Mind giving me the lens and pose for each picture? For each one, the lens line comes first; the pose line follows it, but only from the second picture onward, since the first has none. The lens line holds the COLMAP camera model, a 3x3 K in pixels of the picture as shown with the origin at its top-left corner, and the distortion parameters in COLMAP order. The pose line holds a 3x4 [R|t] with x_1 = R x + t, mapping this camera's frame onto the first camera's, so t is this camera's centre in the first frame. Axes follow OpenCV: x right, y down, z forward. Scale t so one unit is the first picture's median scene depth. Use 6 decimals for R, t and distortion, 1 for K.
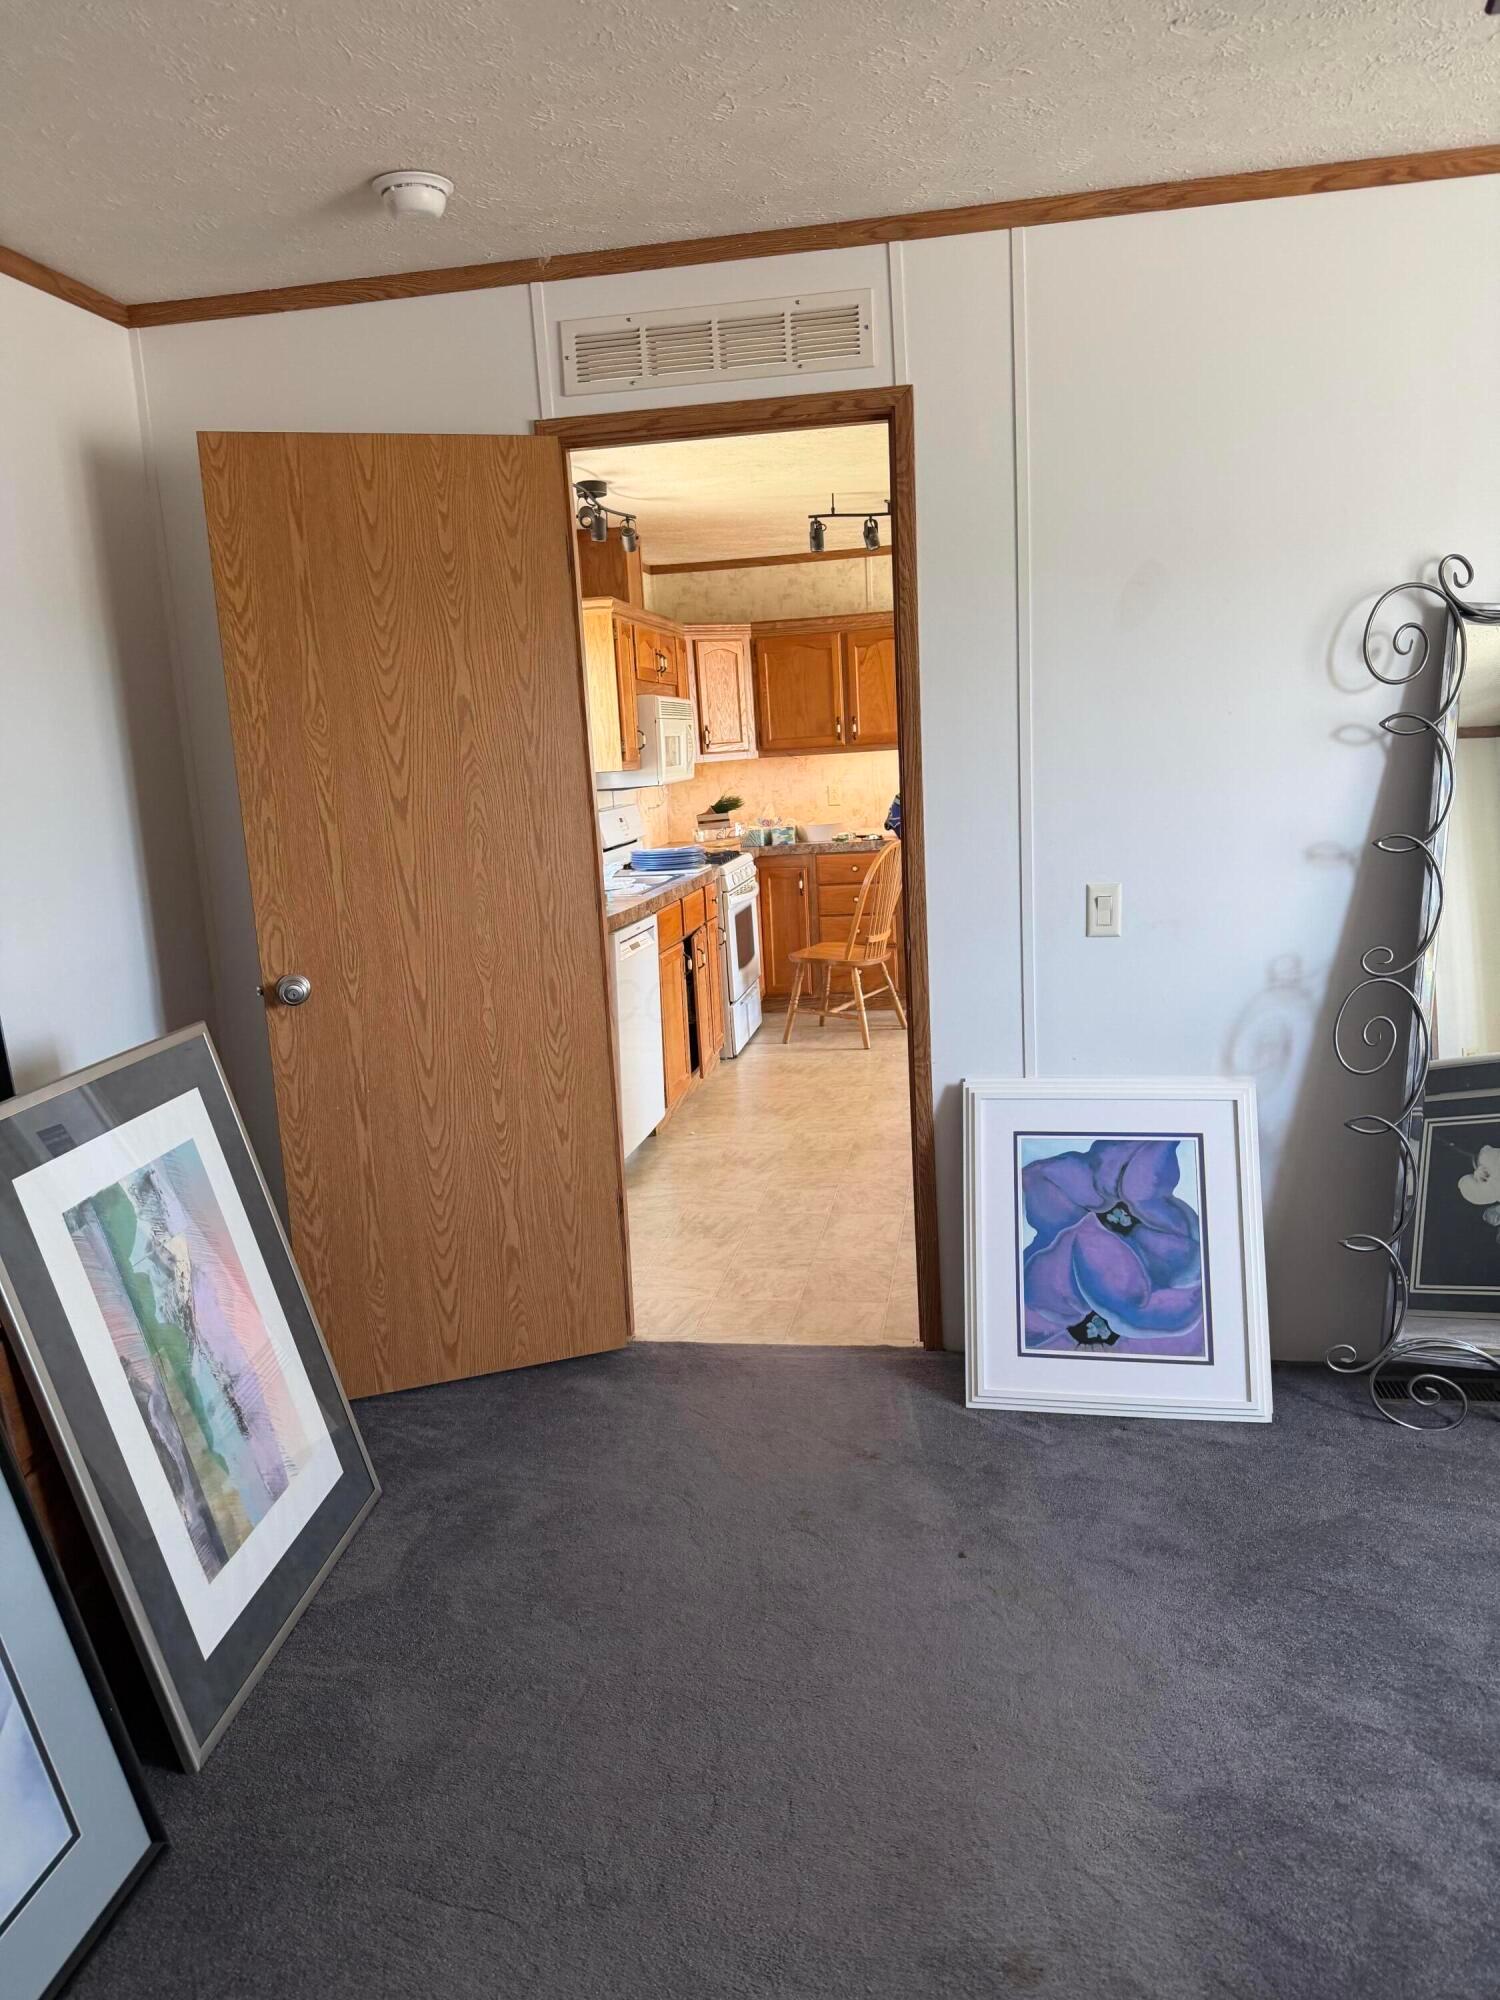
lens RADIAL K [[1405.2, 0, 757.9], [0, 1405.2, 1012.4], [0, 0, 1]] dist [-0.002580, -0.004598]
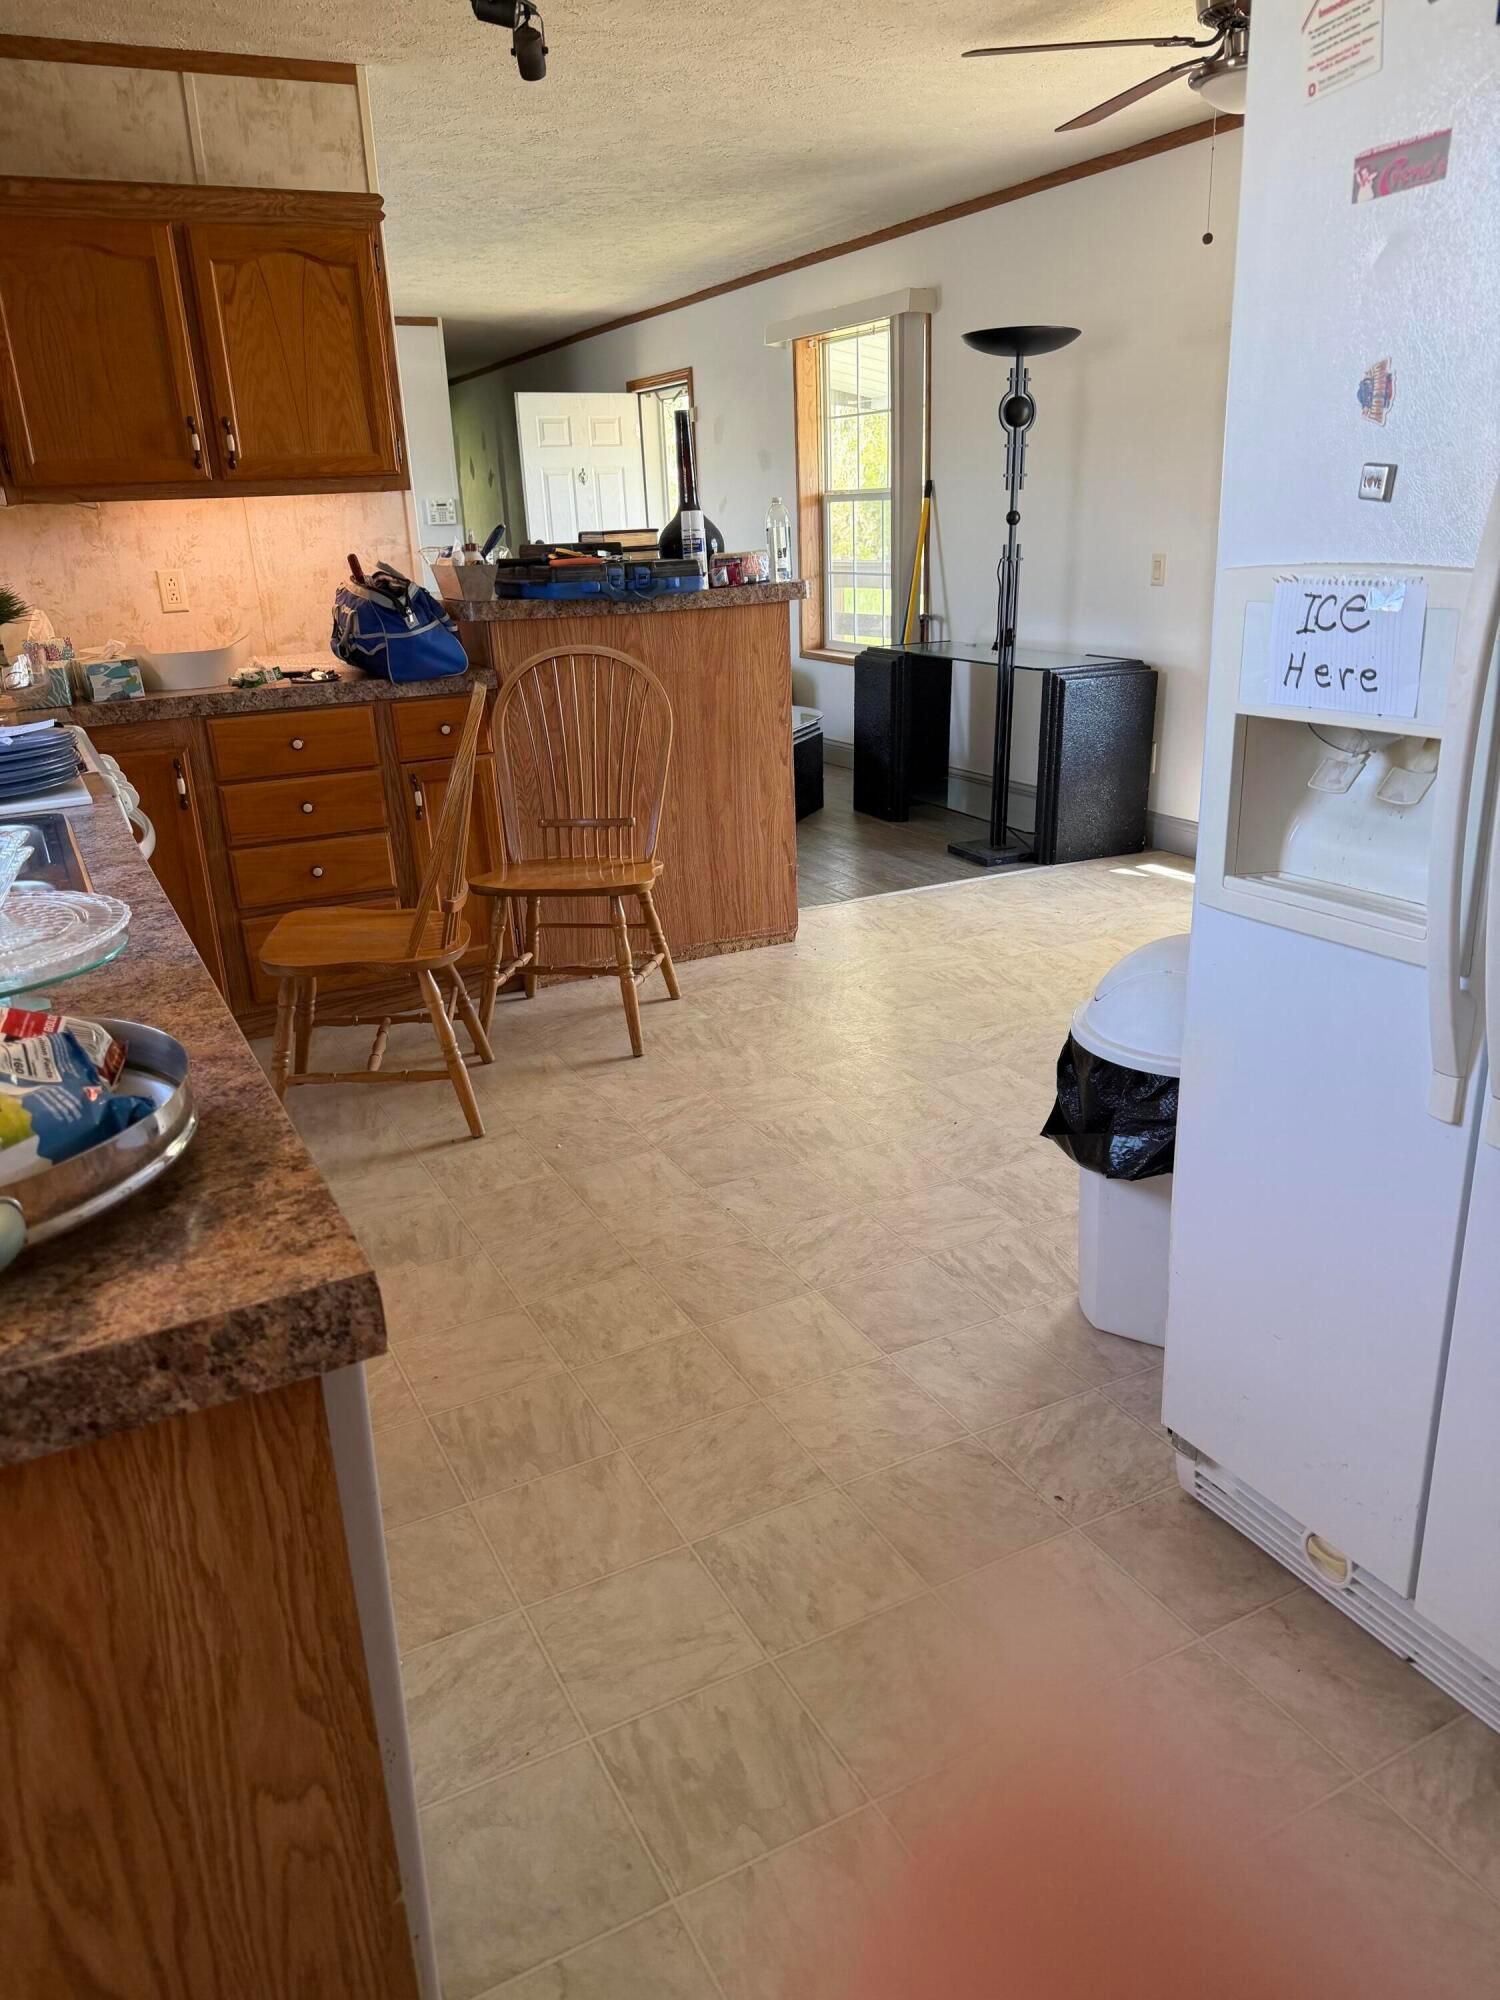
lens RADIAL K [[1405.2, 0, 752.6], [0, 1405.2, 995.2], [0, 0, 1]] dist [-0.002580, -0.004598]
pose [[0.796891, -0.174312, 0.578428, -0.098155], [0.110094, 0.983338, 0.144659, -0.068858], [-0.594006, -0.051596, 0.802804, 0.509283]]
